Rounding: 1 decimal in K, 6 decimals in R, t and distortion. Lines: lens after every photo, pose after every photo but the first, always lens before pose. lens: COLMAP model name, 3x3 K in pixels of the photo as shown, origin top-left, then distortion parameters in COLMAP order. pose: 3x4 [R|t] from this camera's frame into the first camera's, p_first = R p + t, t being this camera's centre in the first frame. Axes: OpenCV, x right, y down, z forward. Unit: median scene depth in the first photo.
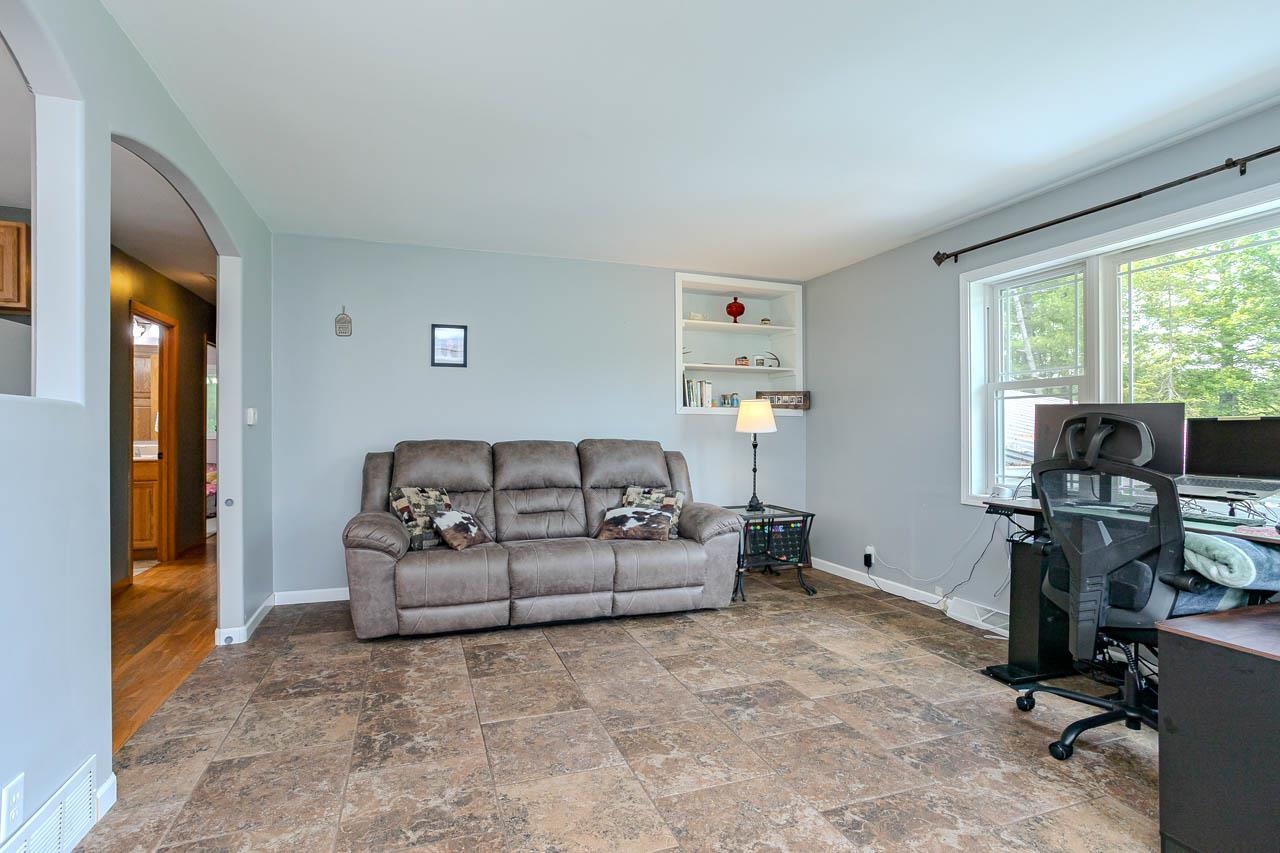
lens RADIAL K [[615.2, 0, 633.6], [0, 615.2, 426.3], [0, 0, 1]] dist [-0.059180, 0.037209]
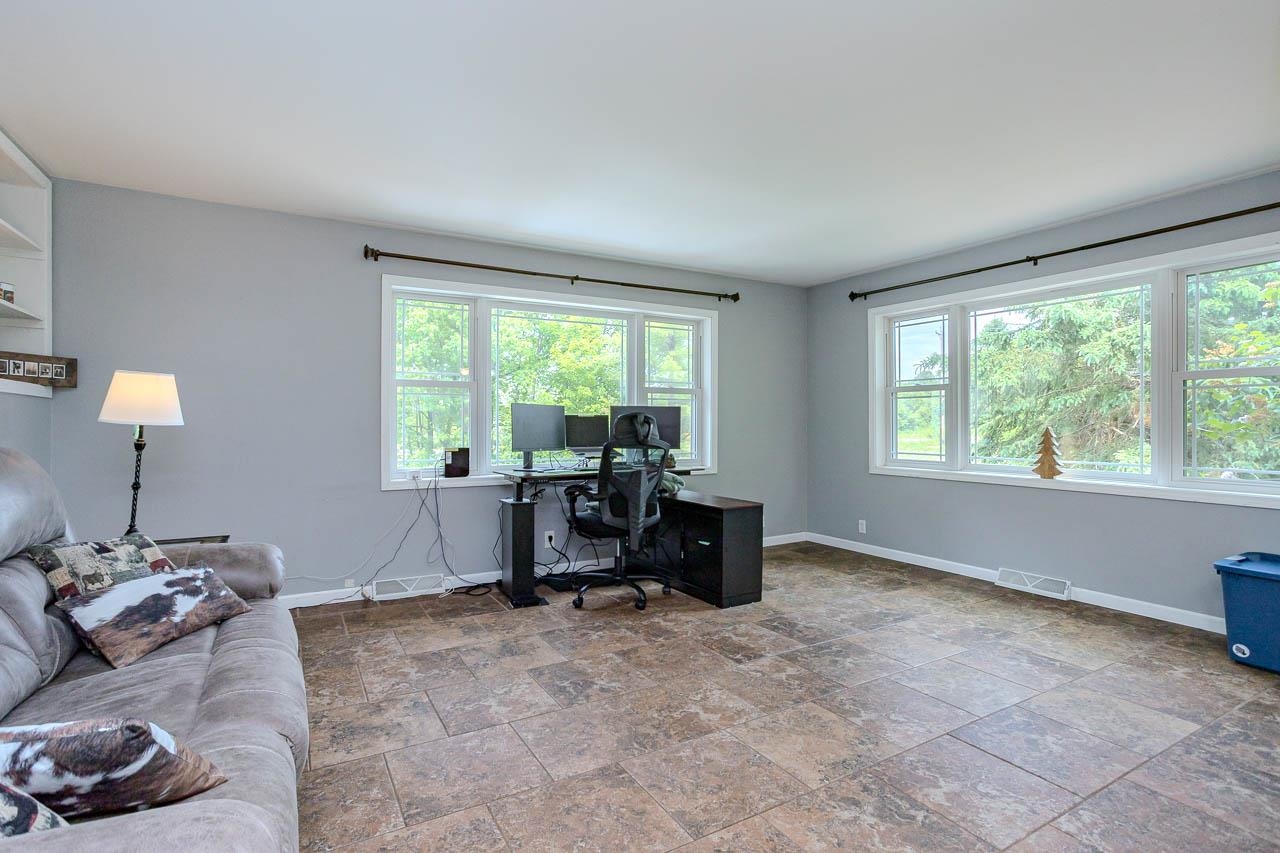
lens RADIAL K [[615.2, 0, 633.6], [0, 615.2, 426.3], [0, 0, 1]] dist [-0.059180, 0.037209]
pose [[-0.179029, -0.007057, 0.983819, -0.755689], [-0.008093, 0.999951, 0.005700, 0.006849], [-0.983811, -0.006941, -0.179077, 0.980488]]
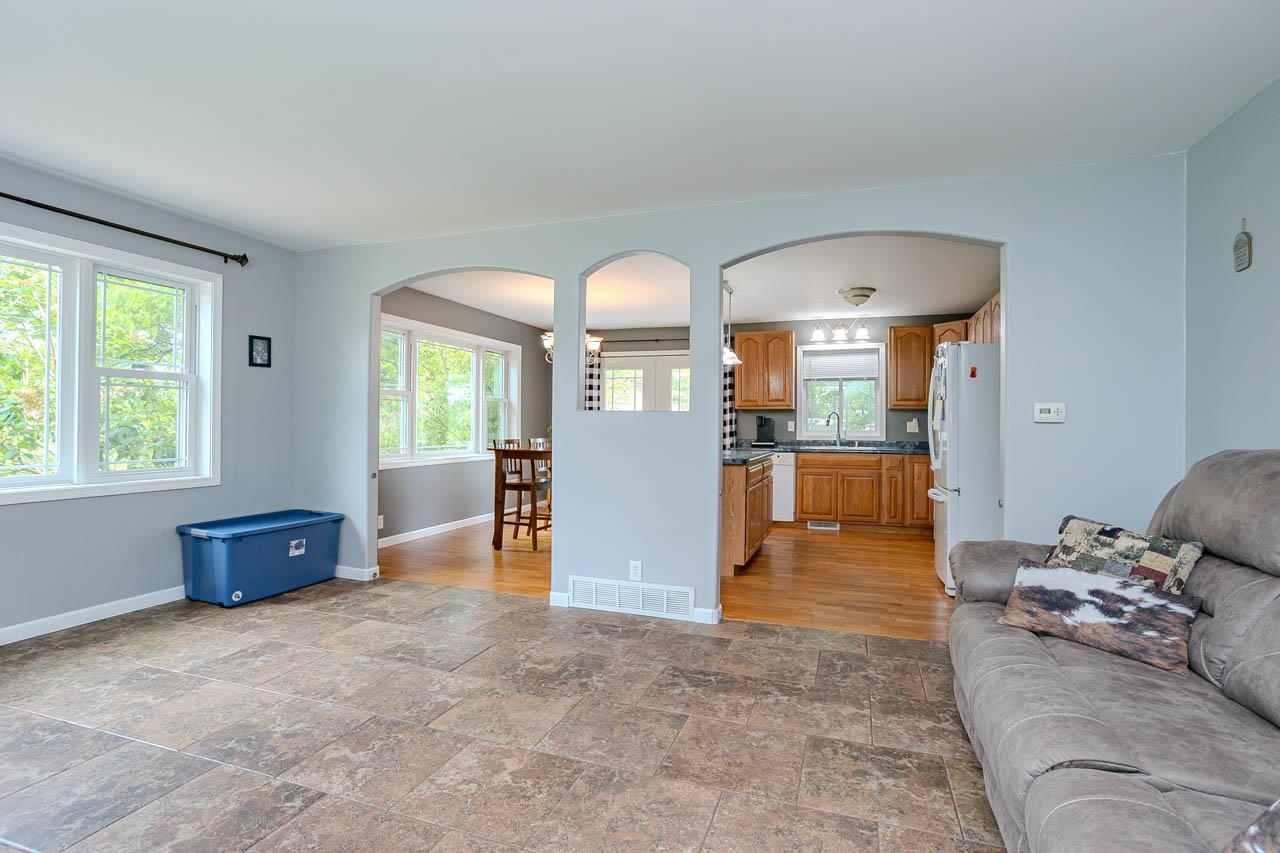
lens RADIAL K [[615.2, 0, 633.6], [0, 615.2, 426.3], [0, 0, 1]] dist [-0.059180, 0.037209]
pose [[-0.634141, -0.004619, -0.773204, 0.484251], [-0.004413, 0.999987, -0.002354, 0.010168], [0.773205, 0.001919, -0.634153, 1.284368]]
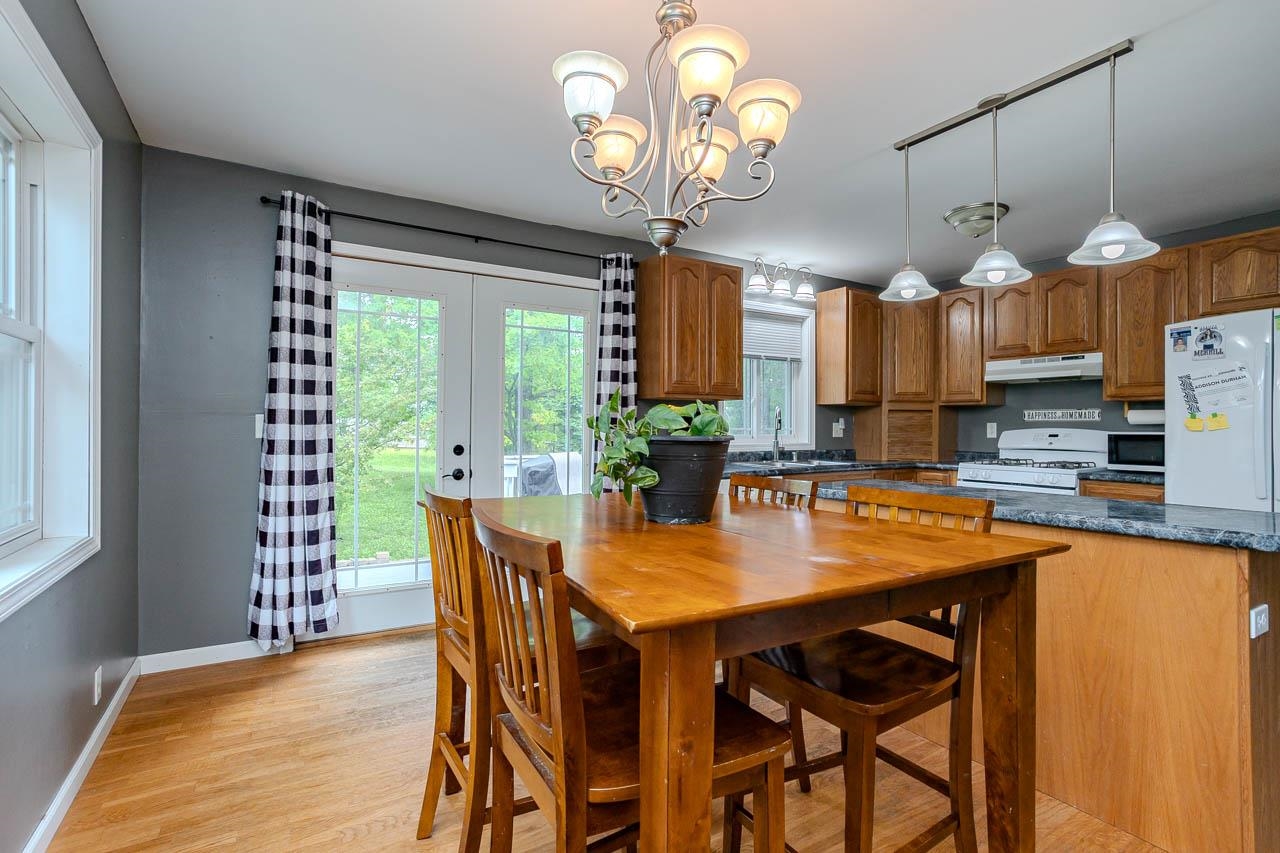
lens RADIAL K [[615.2, 0, 633.6], [0, 615.2, 426.3], [0, 0, 1]] dist [-0.059180, 0.037209]
pose [[0.204590, -0.000200, -0.978848, -0.460664], [-0.001612, 0.999999, -0.000541, -0.006668], [0.978846, 0.001689, 0.204589, -0.347238]]
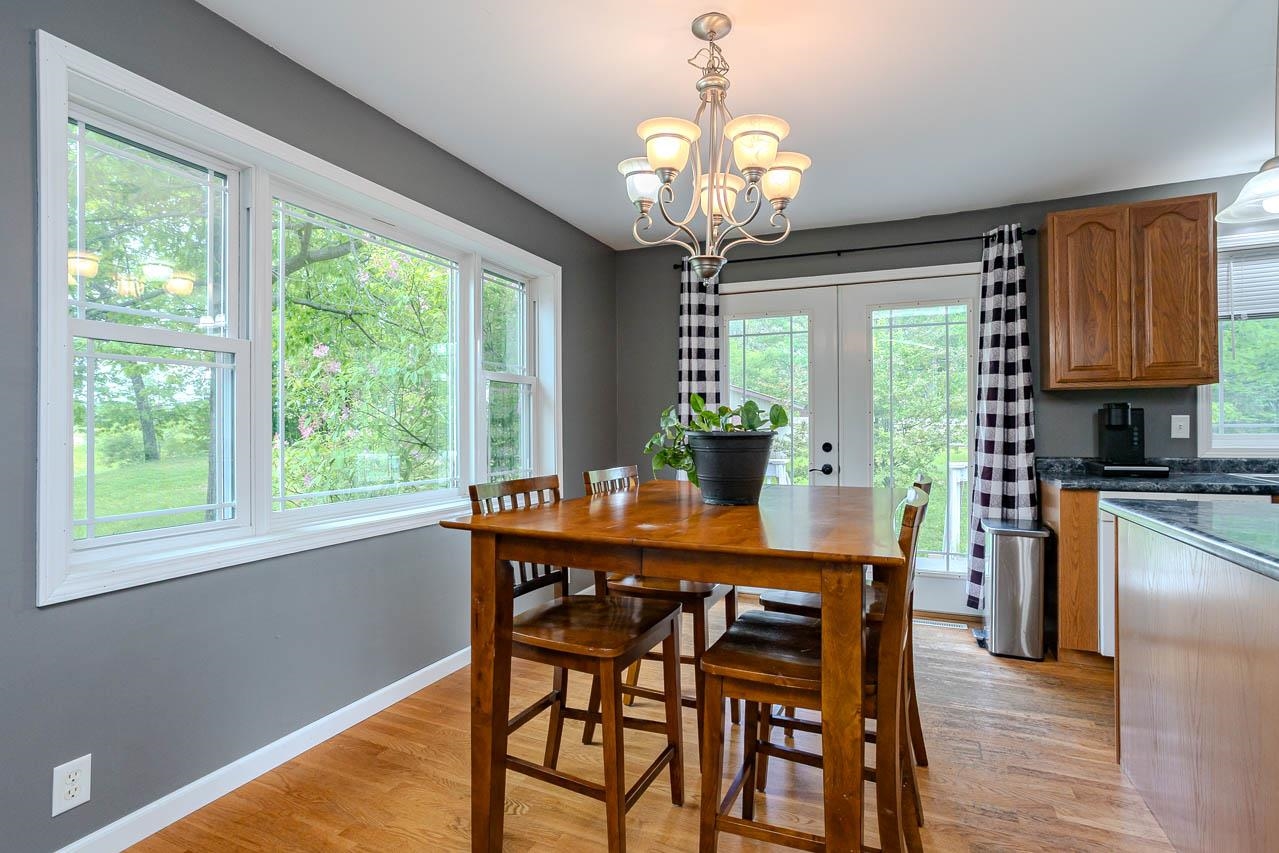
lens RADIAL K [[625.9, 0, 639.5], [0, 625.9, 426.5], [0, 0, 1]] dist [-0.054675, 0.037227]
pose [[-0.679620, 0.002212, -0.733561, -0.438255], [0.008585, 0.999951, -0.004939, -0.001922], [0.733514, -0.009655, -0.679605, 0.196293]]
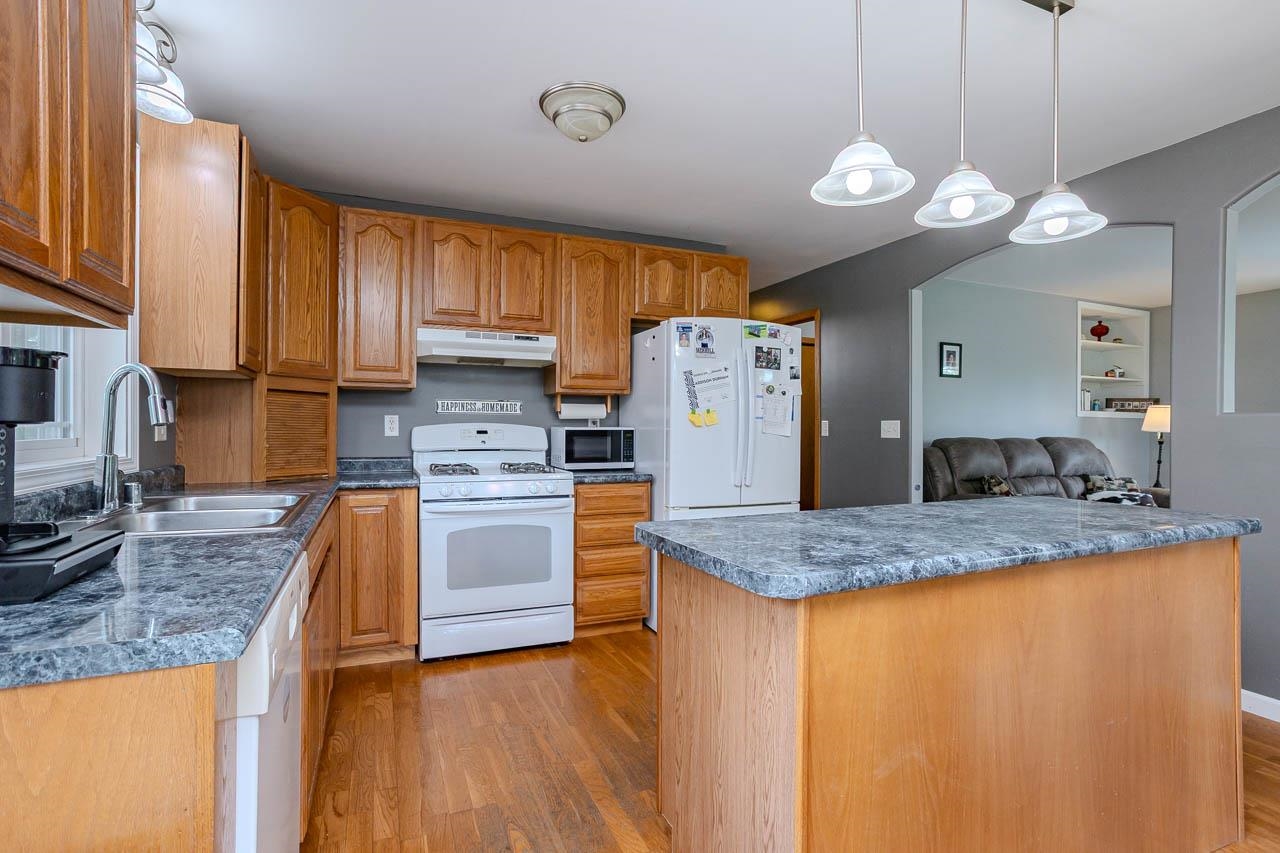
lens RADIAL K [[615.2, 0, 633.6], [0, 615.2, 426.3], [0, 0, 1]] dist [-0.059180, 0.037209]
pose [[0.998367, 0.004962, 0.056911, -1.491835], [-0.005391, 0.999958, 0.007374, -0.008113], [-0.056872, -0.007668, 0.998352, -0.257016]]
